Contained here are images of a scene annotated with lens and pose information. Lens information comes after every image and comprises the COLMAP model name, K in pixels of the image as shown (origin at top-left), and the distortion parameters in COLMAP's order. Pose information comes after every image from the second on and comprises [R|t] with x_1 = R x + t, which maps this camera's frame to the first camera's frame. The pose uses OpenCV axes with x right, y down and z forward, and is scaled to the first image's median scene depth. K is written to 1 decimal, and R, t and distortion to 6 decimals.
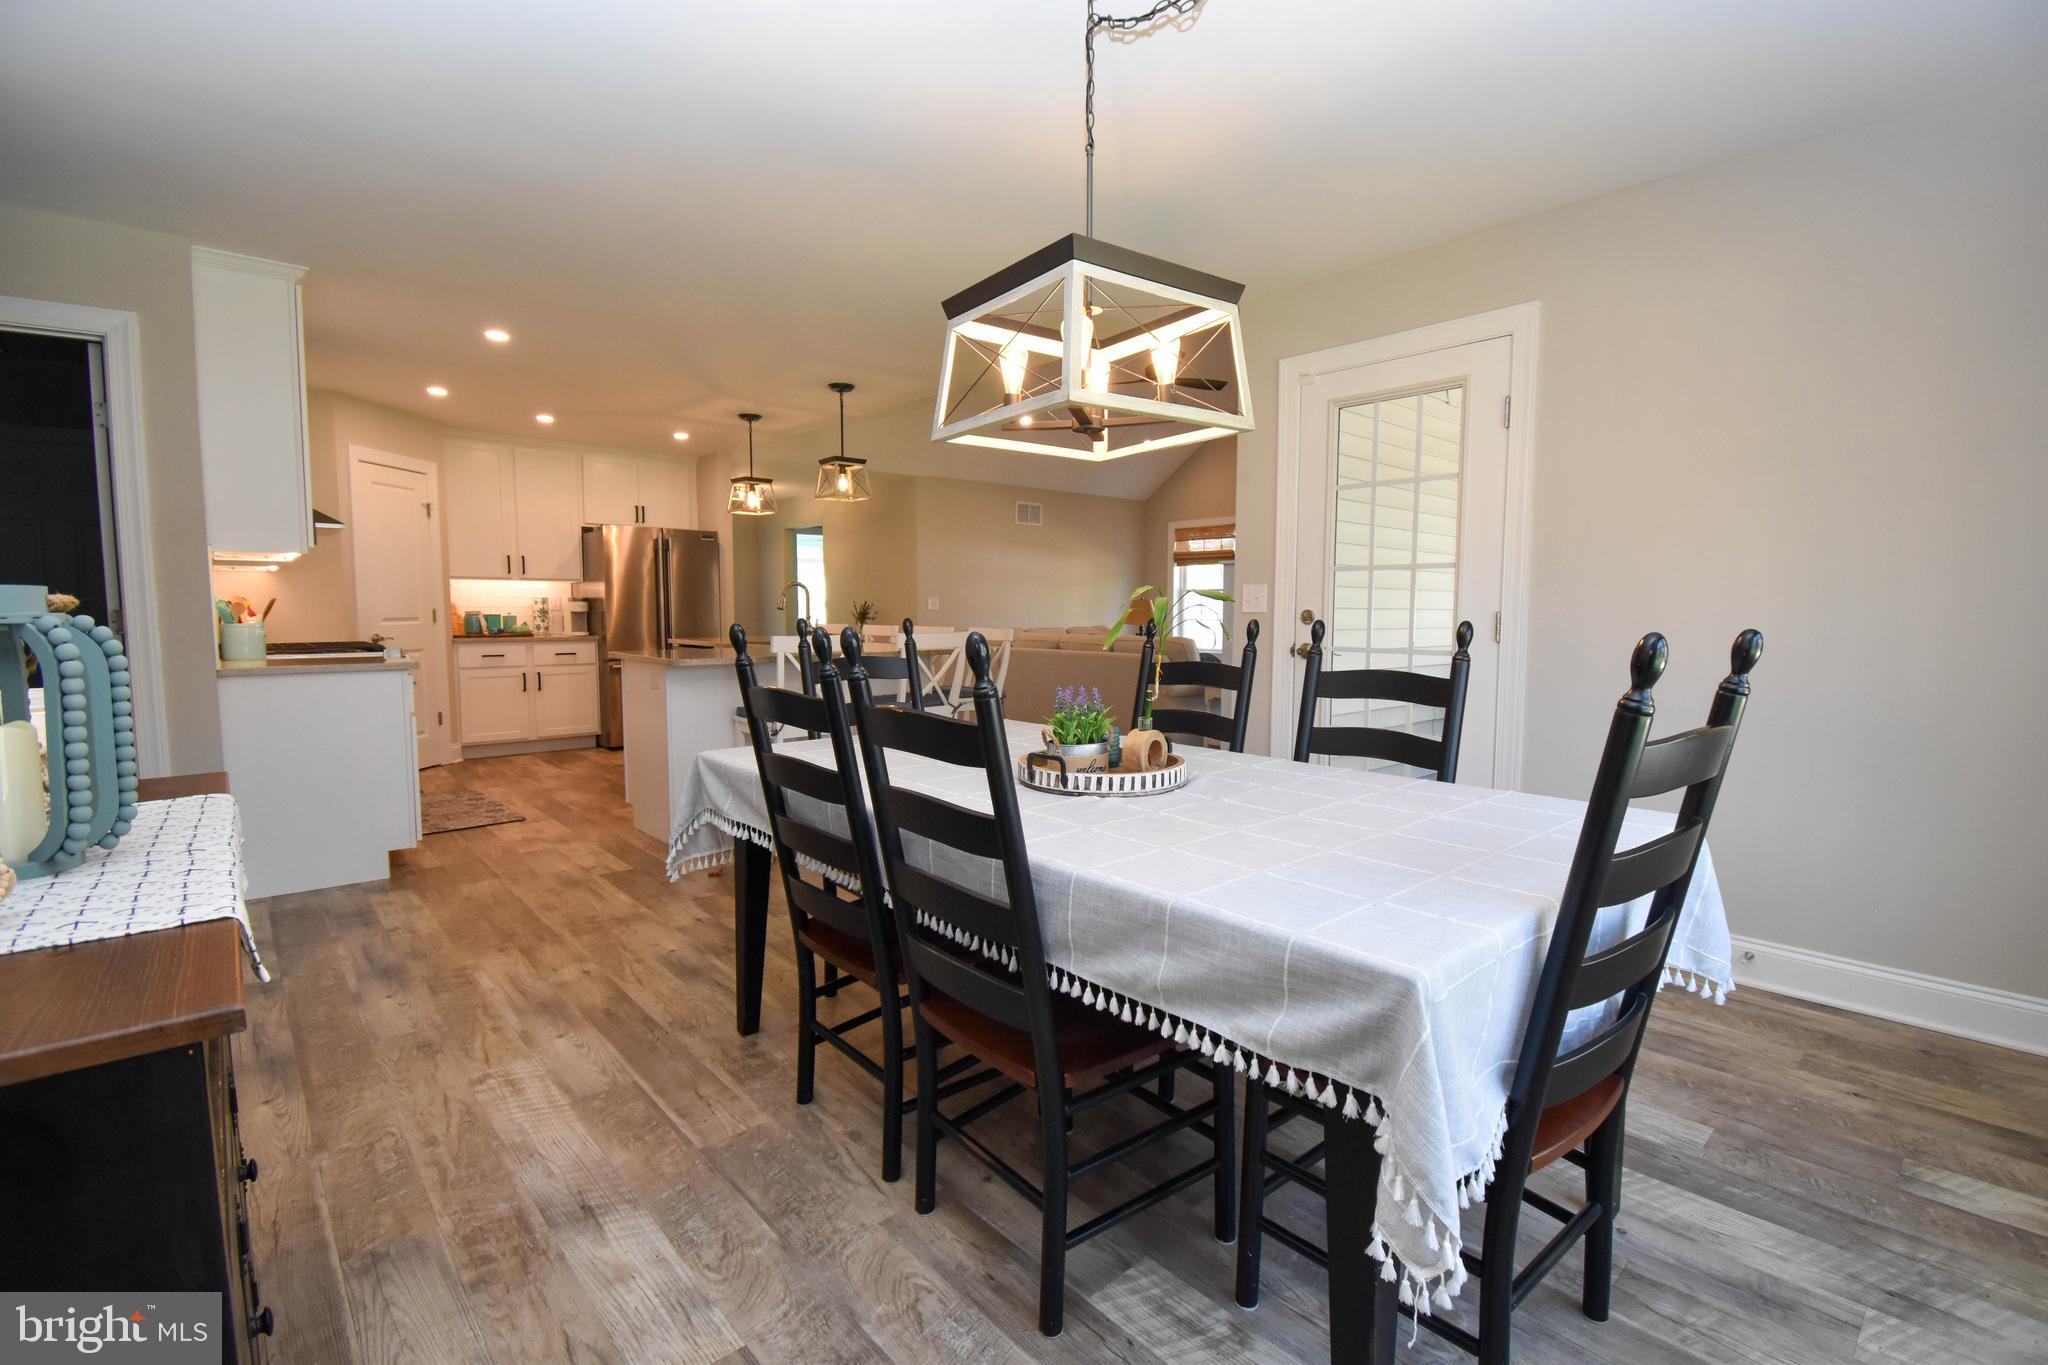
lens RADIAL K [[908.7, 0, 1027.1], [0, 908.7, 676.1], [0, 0, 1]] dist [0.021166, -0.026063]
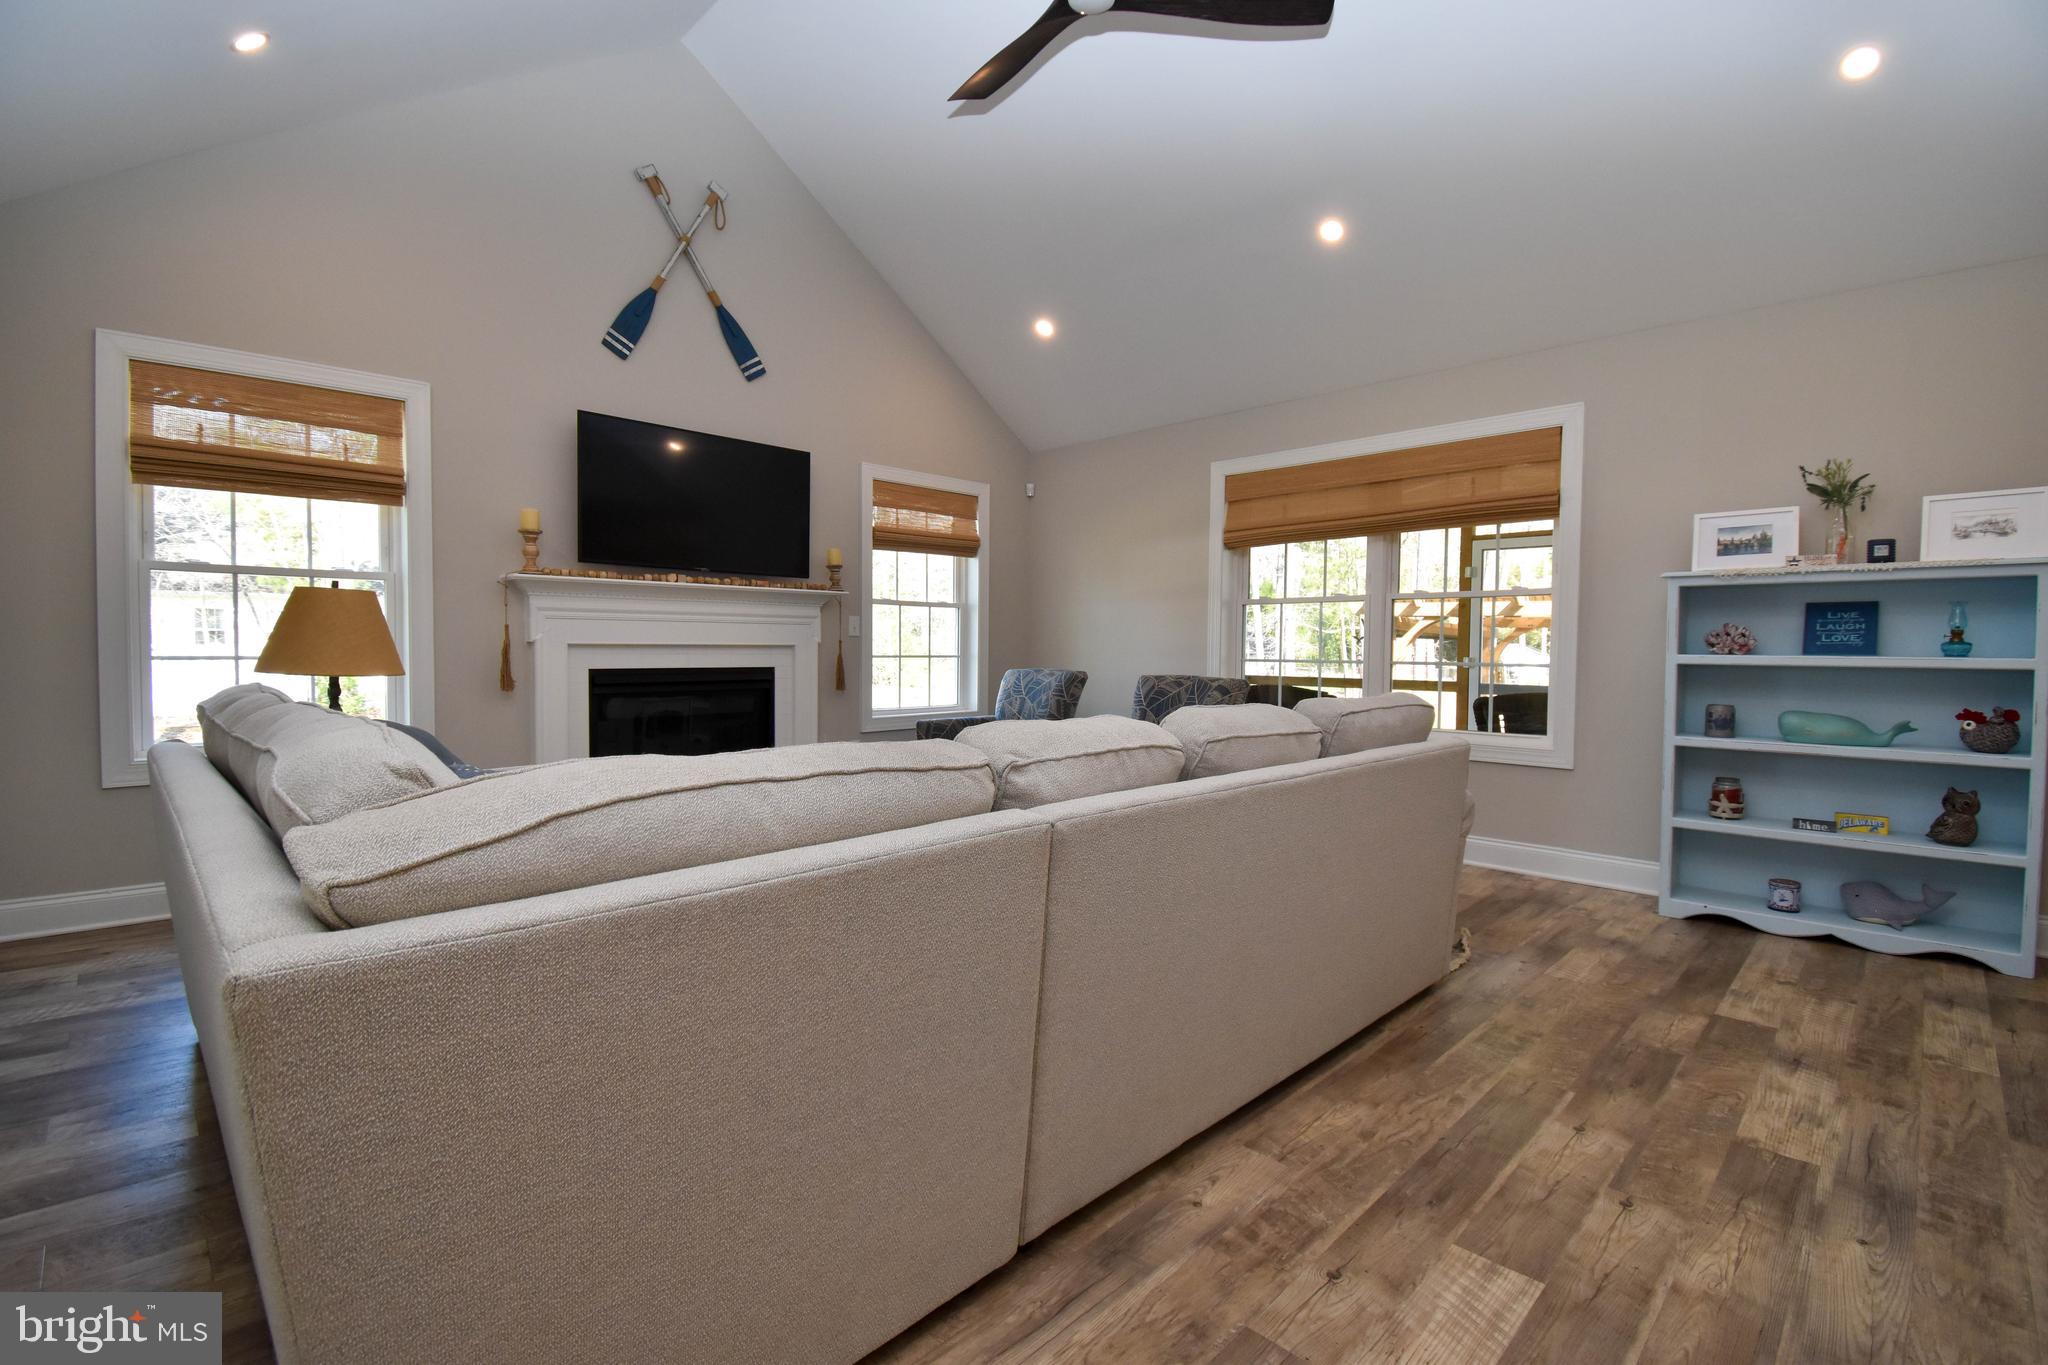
lens RADIAL K [[904.5, 0, 1038.4], [0, 904.5, 673.7], [0, 0, 1]] dist [0.002823, -0.014080]
pose [[-0.057150, -0.027573, 0.997985, -0.229853], [0.064020, 0.997460, 0.031224, -0.072069], [-0.996311, 0.065676, -0.055240, 1.096860]]
